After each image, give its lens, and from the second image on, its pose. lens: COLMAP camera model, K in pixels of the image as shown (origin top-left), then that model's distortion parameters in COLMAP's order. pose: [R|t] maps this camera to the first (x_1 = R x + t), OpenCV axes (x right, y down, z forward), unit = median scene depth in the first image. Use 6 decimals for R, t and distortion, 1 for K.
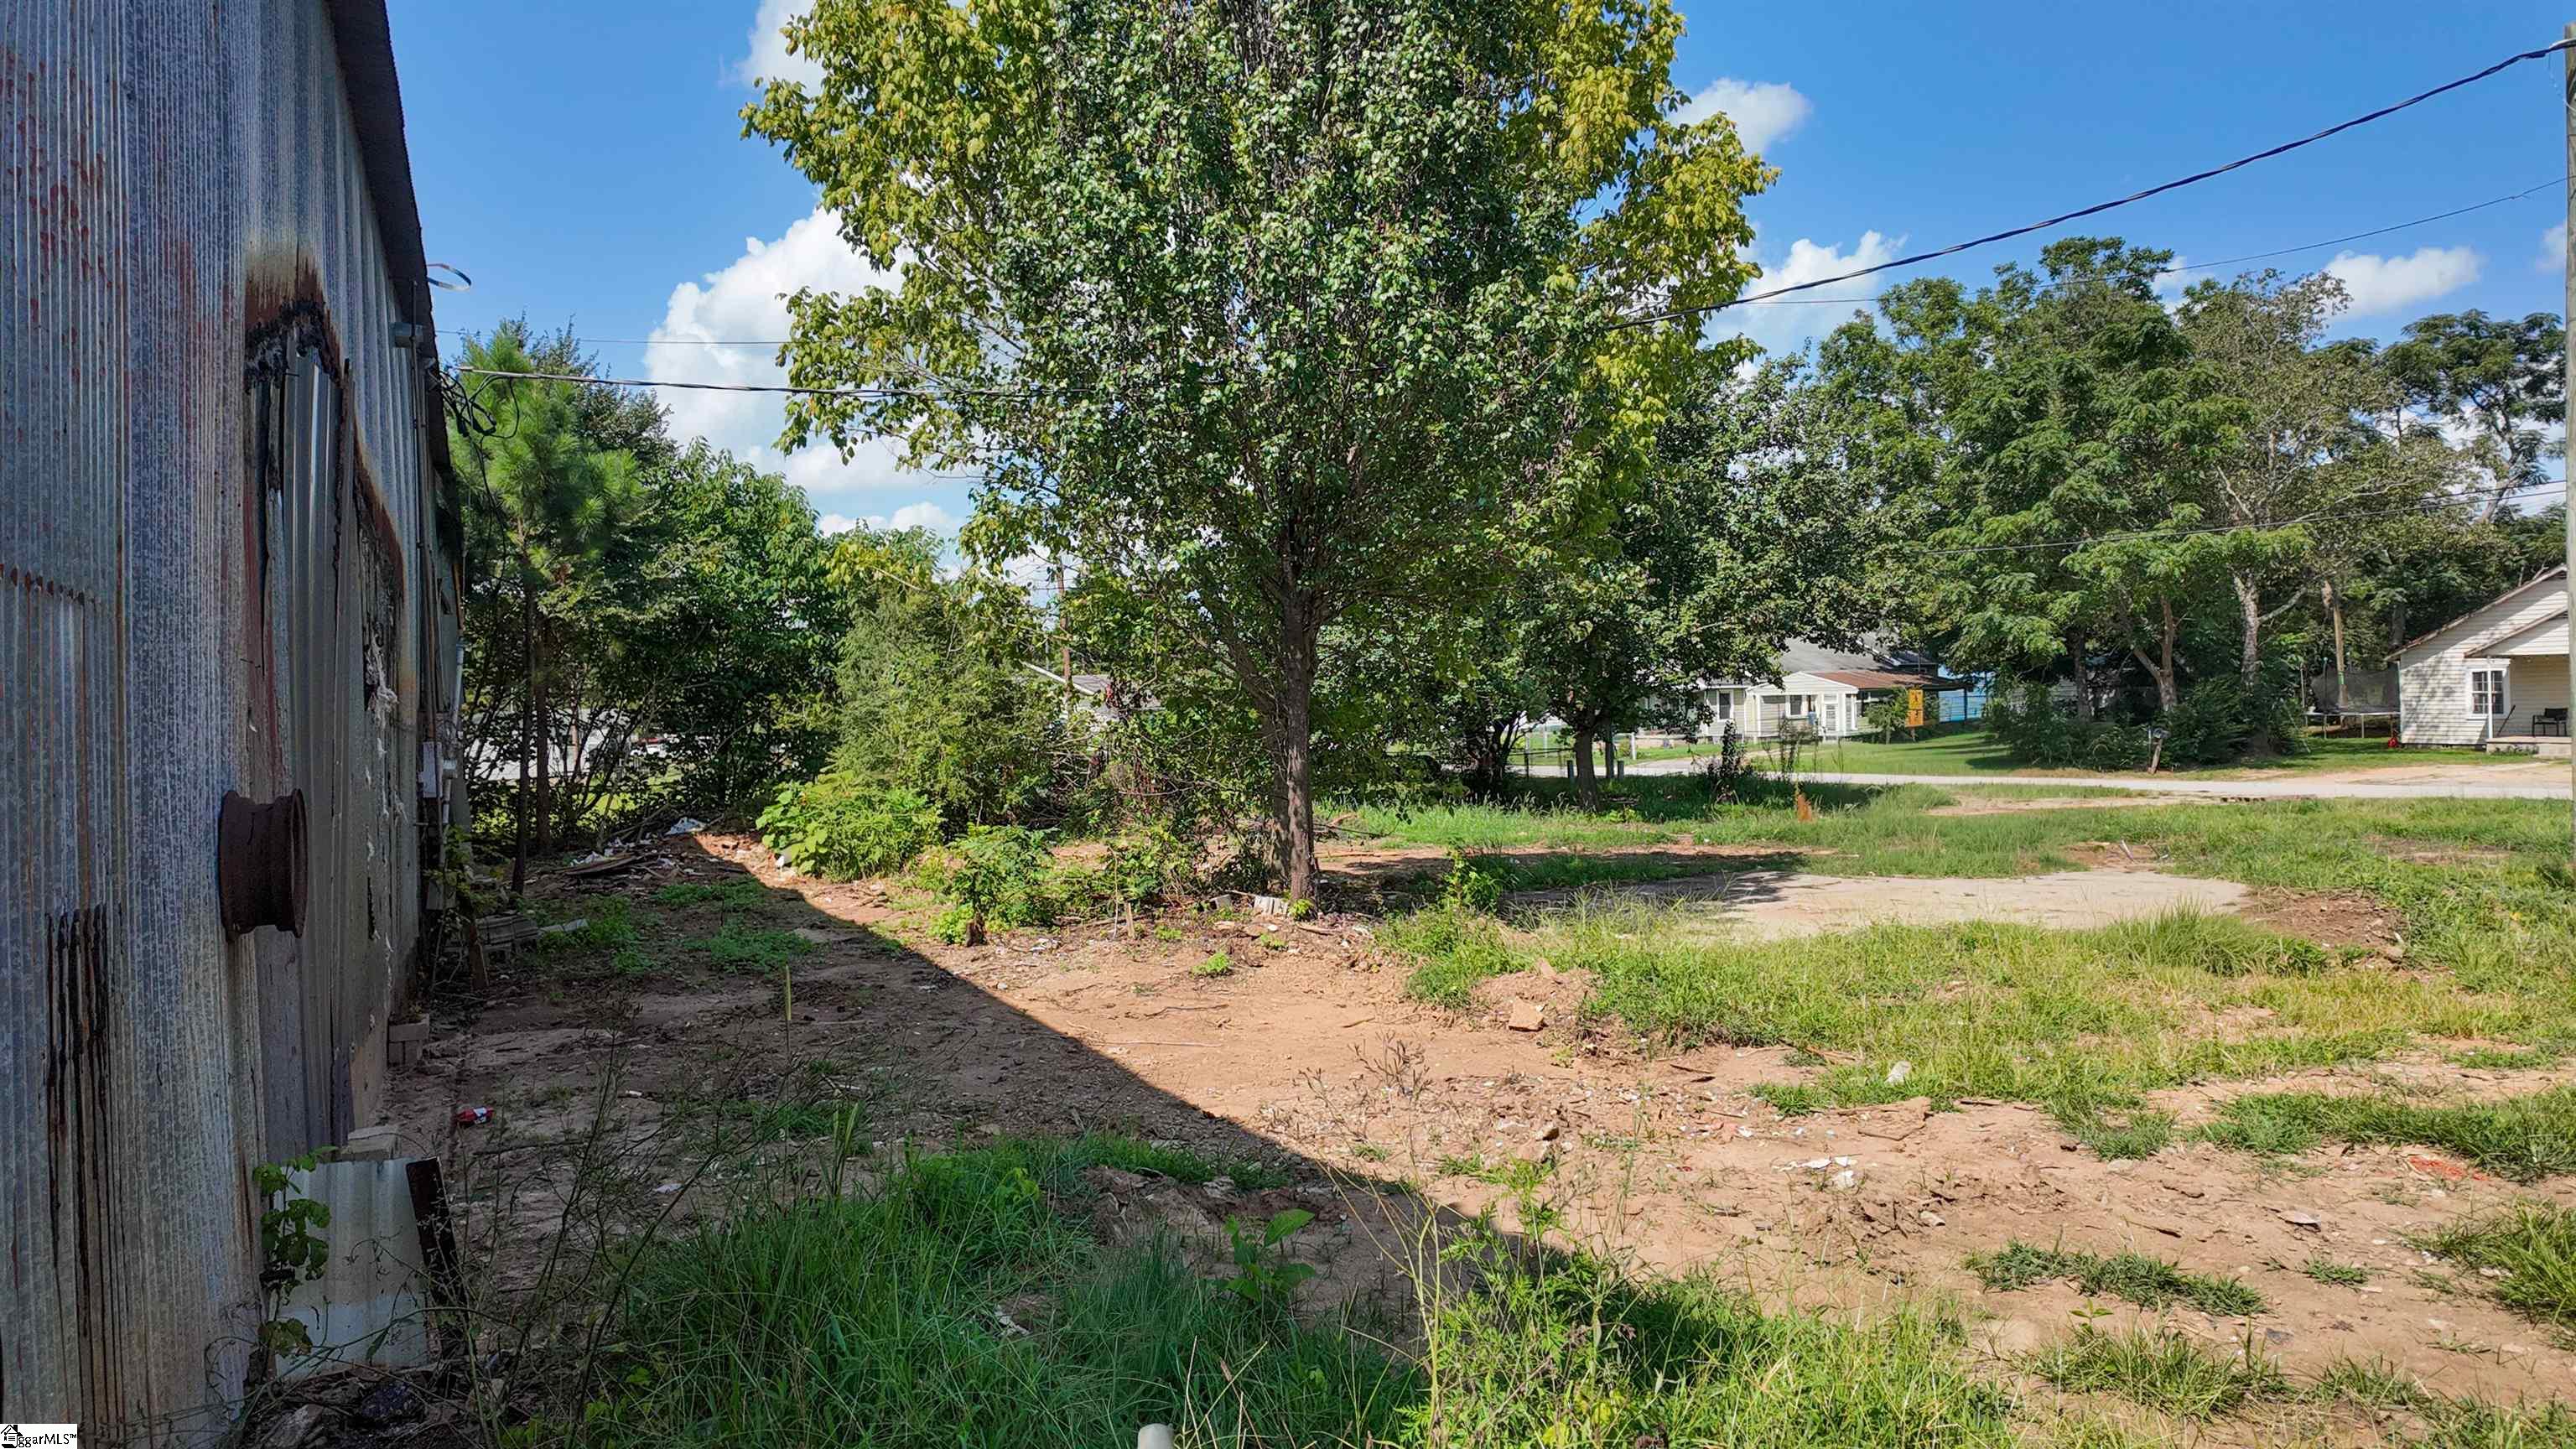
lens RADIAL K [[1476.9, 0, 1288.0], [0, 1476.9, 724.5], [0, 0, 1]] dist [-0.011918, -0.000893]
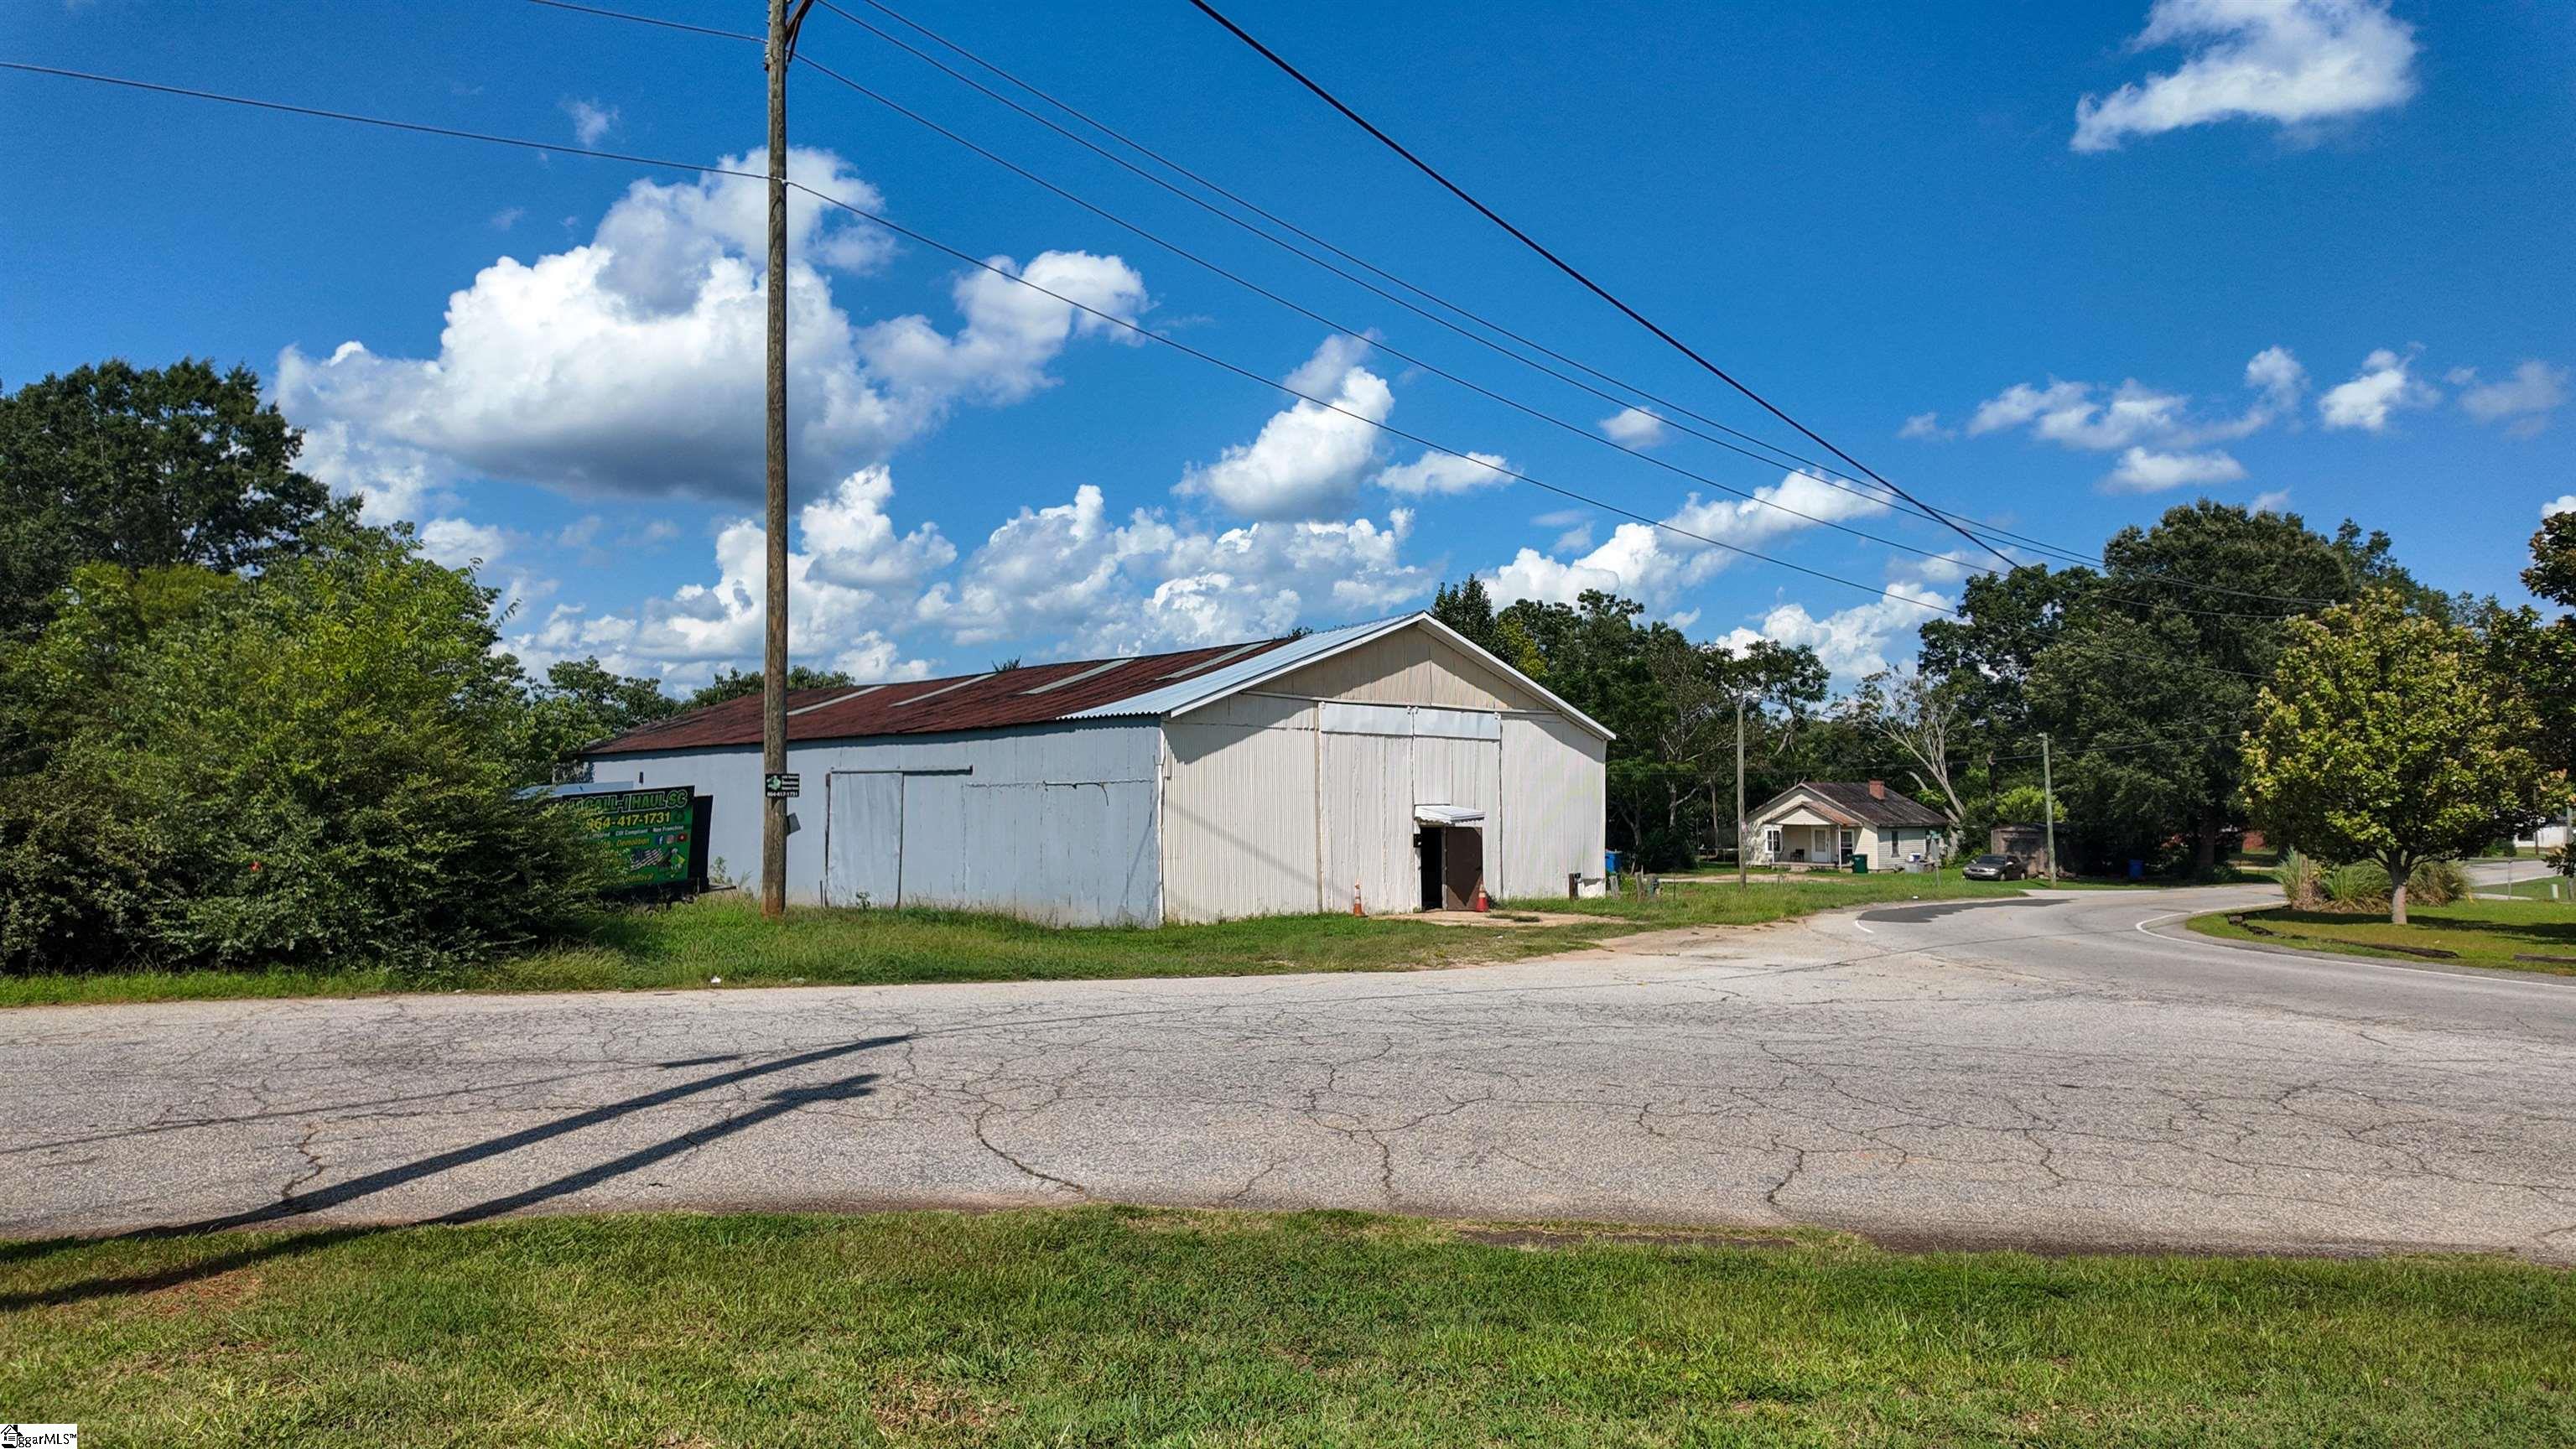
lens RADIAL K [[1417.9, 0, 1301.4], [0, 1417.9, 687.9], [0, 0, 1]] dist [0.035244, 0.000143]
pose [[0.948176, 0.061989, 0.311640, -0.492979], [-0.028021, 0.993277, -0.112322, 0.009149], [-0.316508, 0.097769, 0.943538, -0.765154]]
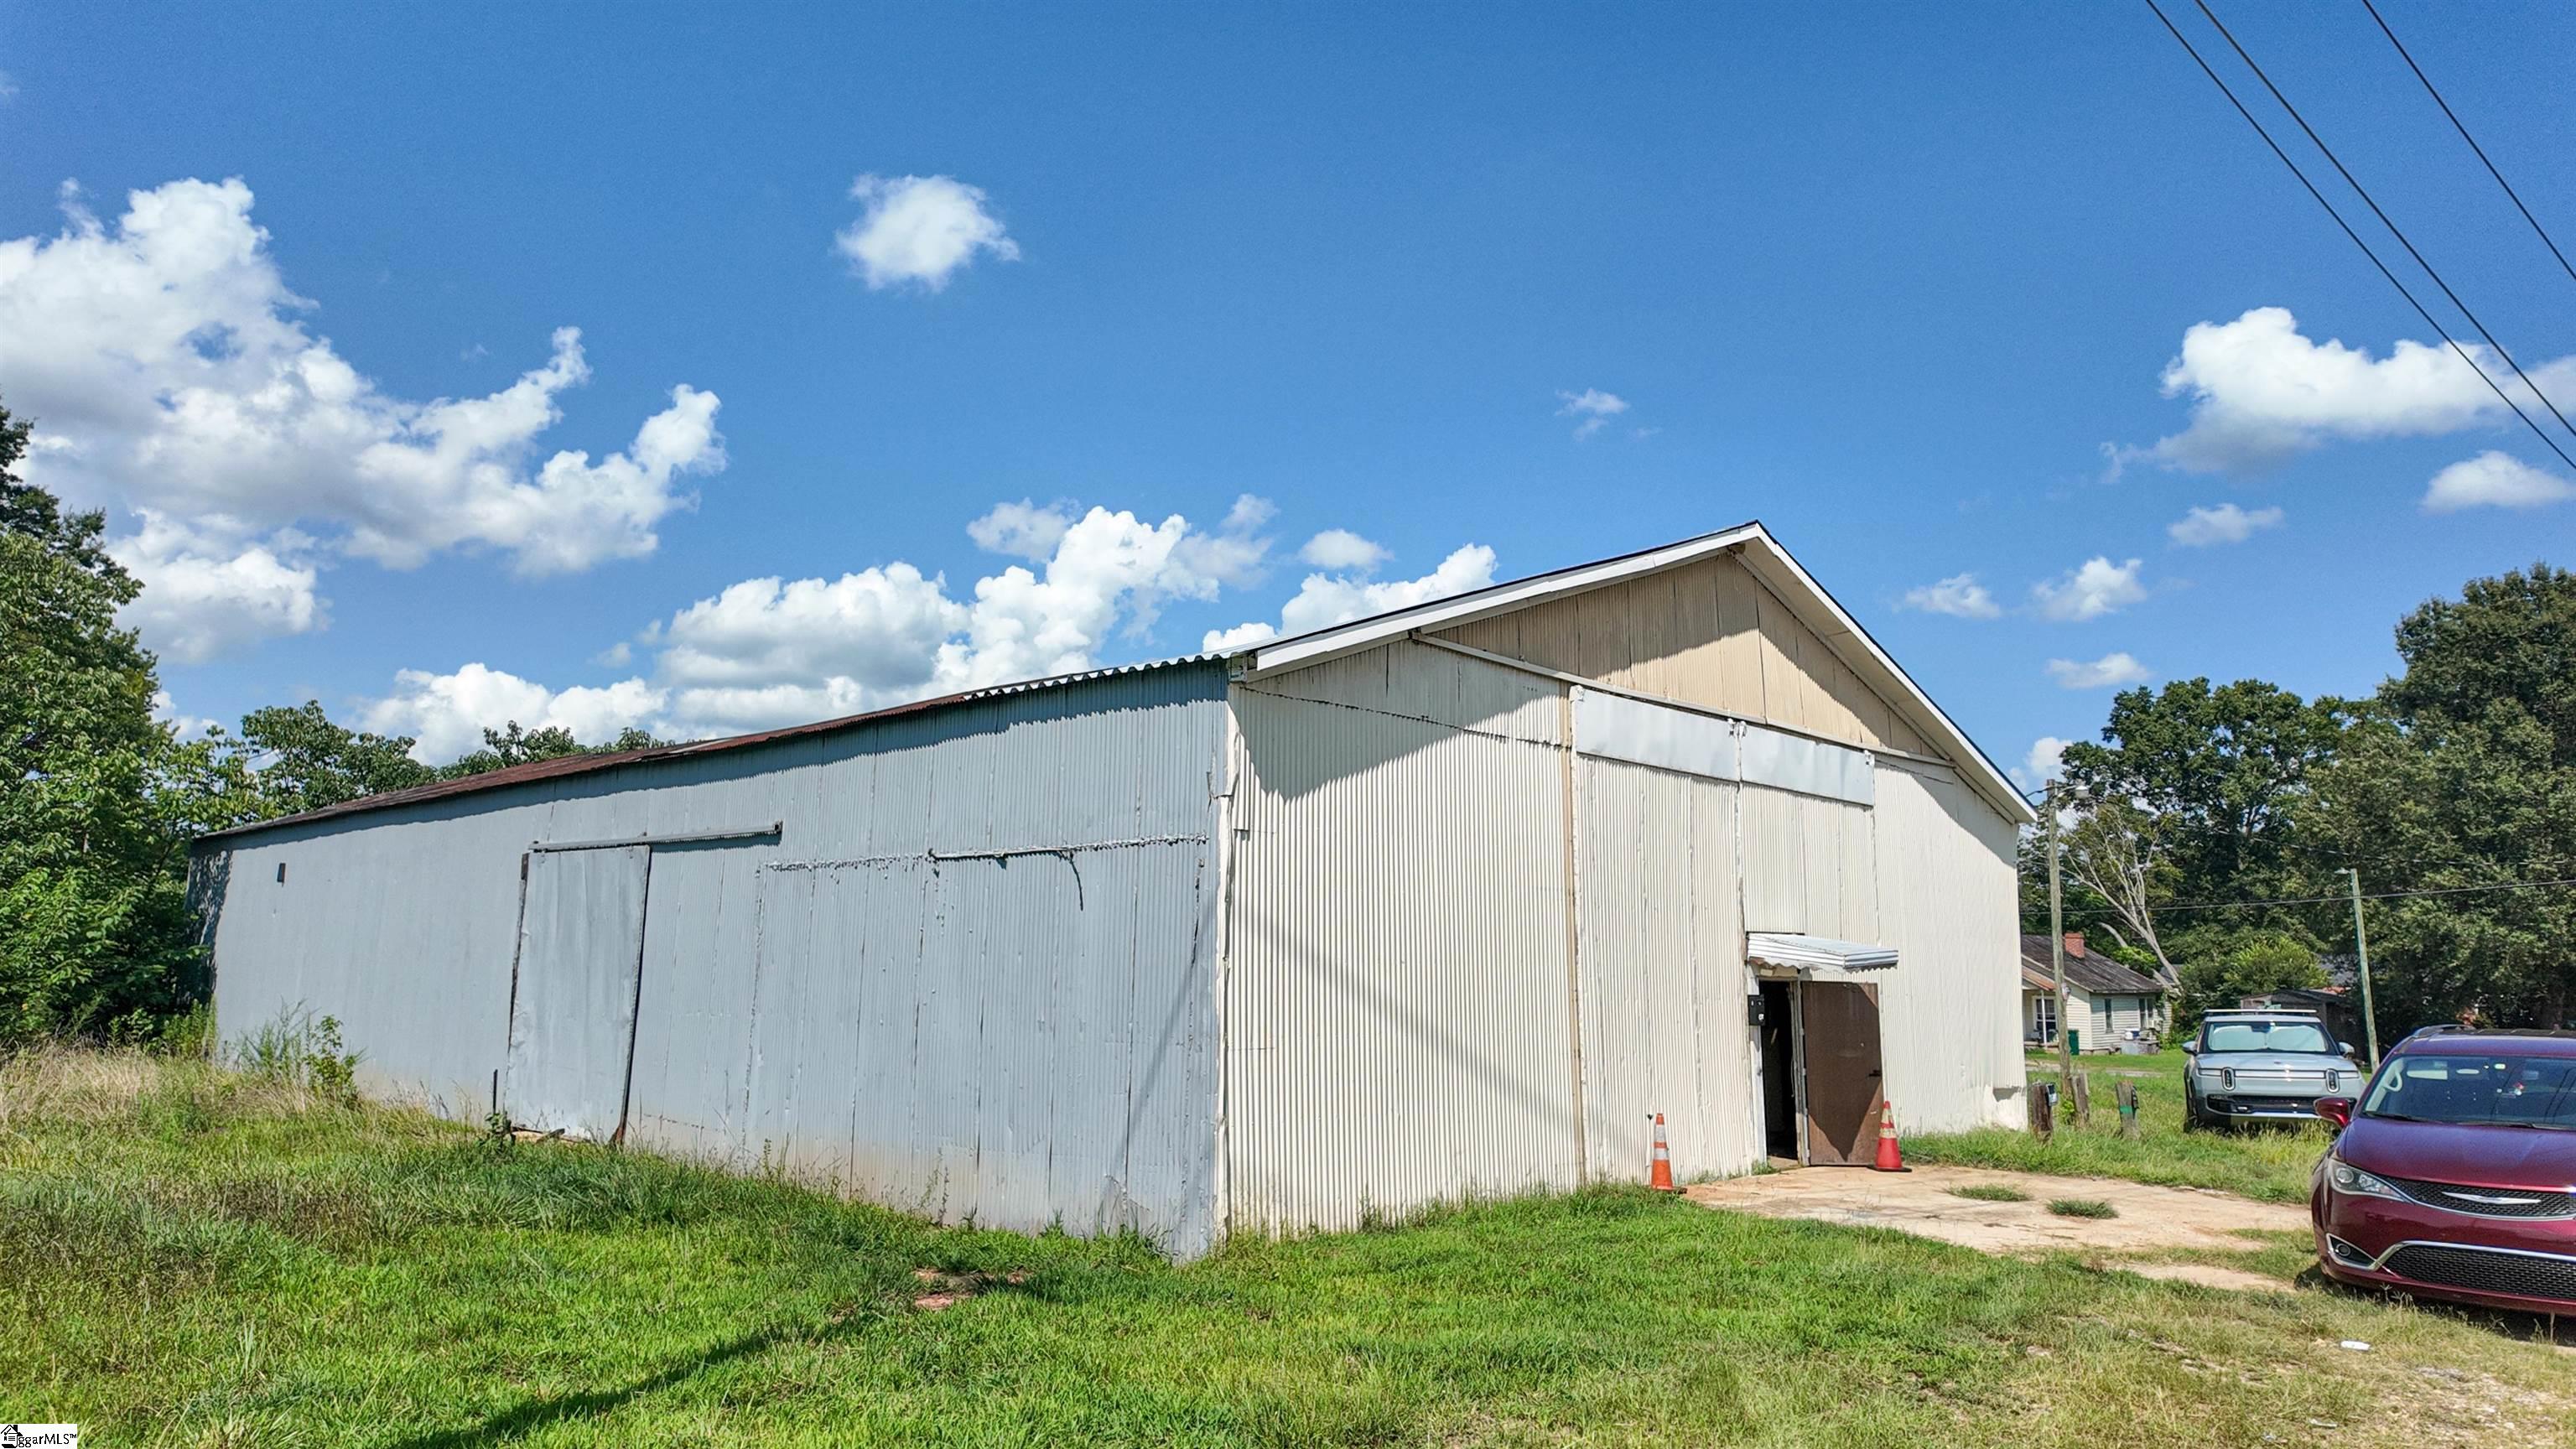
lens RADIAL K [[1488.2, 0, 1288.0], [0, 1488.2, 724.5], [0, 0, 1]] dist [0.022284, -0.001279]
pose [[0.946459, 0.101549, 0.306435, -0.419803], [-0.045760, 0.981853, -0.184040, 0.007118], [-0.319563, 0.160164, 0.933931, -0.379693]]
